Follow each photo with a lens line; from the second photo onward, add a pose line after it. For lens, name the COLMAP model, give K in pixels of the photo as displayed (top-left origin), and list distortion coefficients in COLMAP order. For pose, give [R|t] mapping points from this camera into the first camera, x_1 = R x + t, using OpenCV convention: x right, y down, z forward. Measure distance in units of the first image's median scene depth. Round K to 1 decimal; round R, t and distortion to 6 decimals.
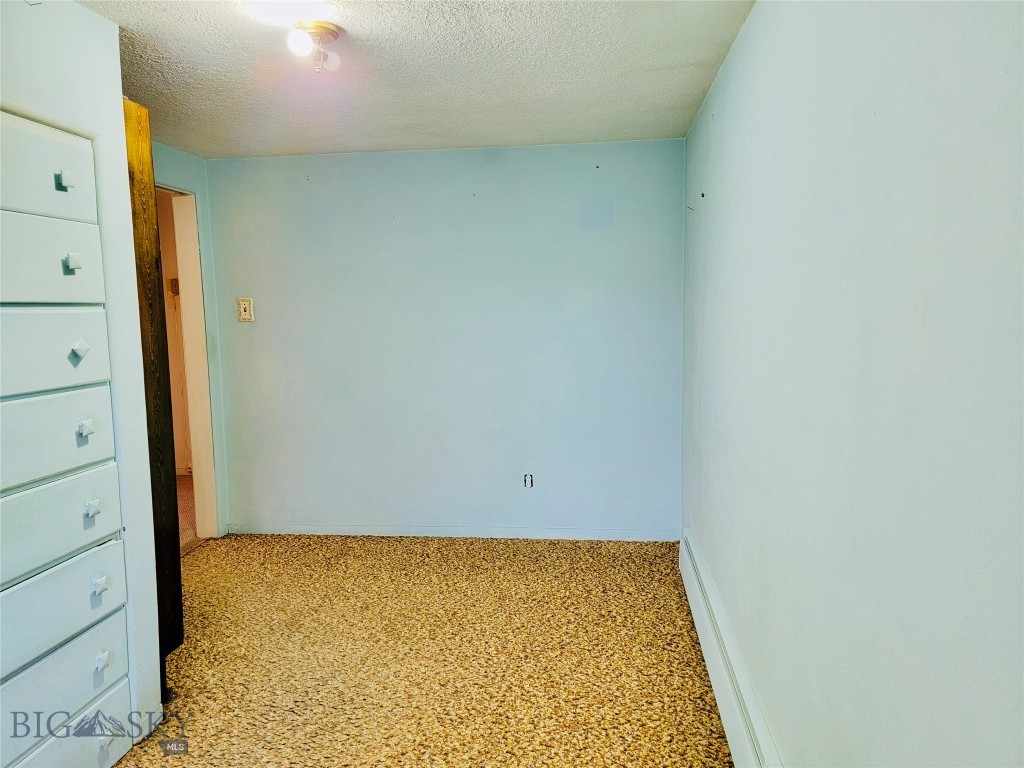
lens RADIAL K [[706.4, 0, 512.4], [0, 706.4, 384.0], [0, 0, 1]] dist [0.041409, -0.011264]
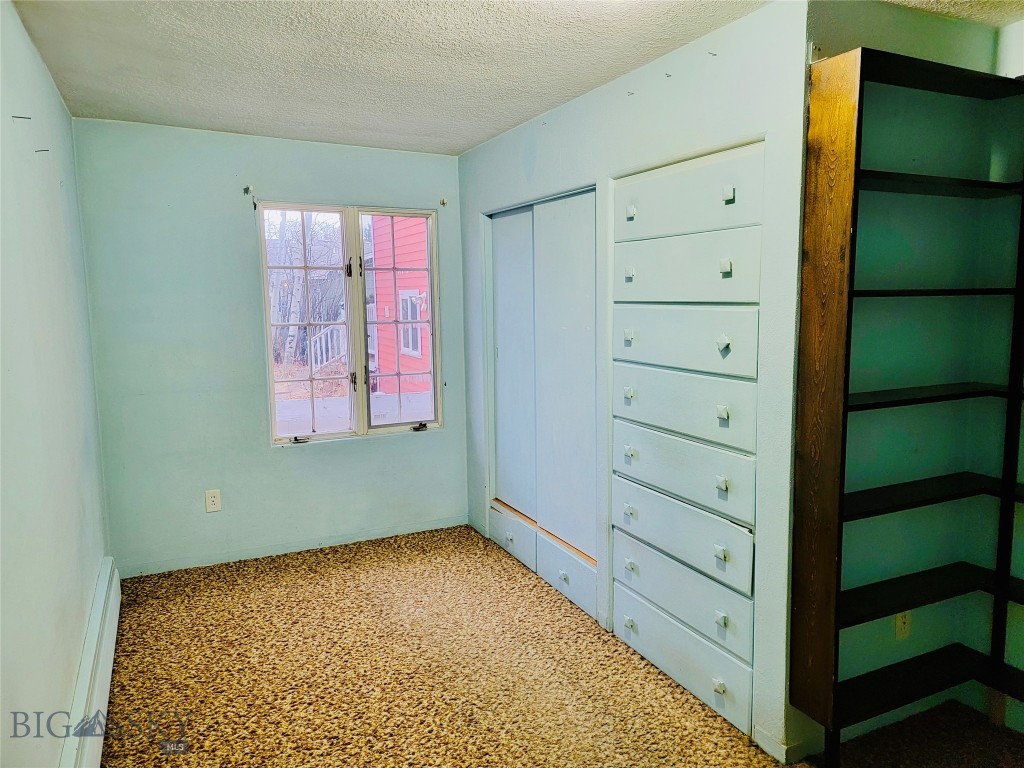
lens RADIAL K [[706.4, 0, 513.3], [0, 706.4, 383.8], [0, 0, 1]] dist [0.041409, -0.011264]
pose [[-0.839171, 0.086363, -0.536966, 0.286154], [-0.039958, 0.974853, 0.219236, -0.216390], [0.542397, 0.205433, -0.814618, 1.727127]]
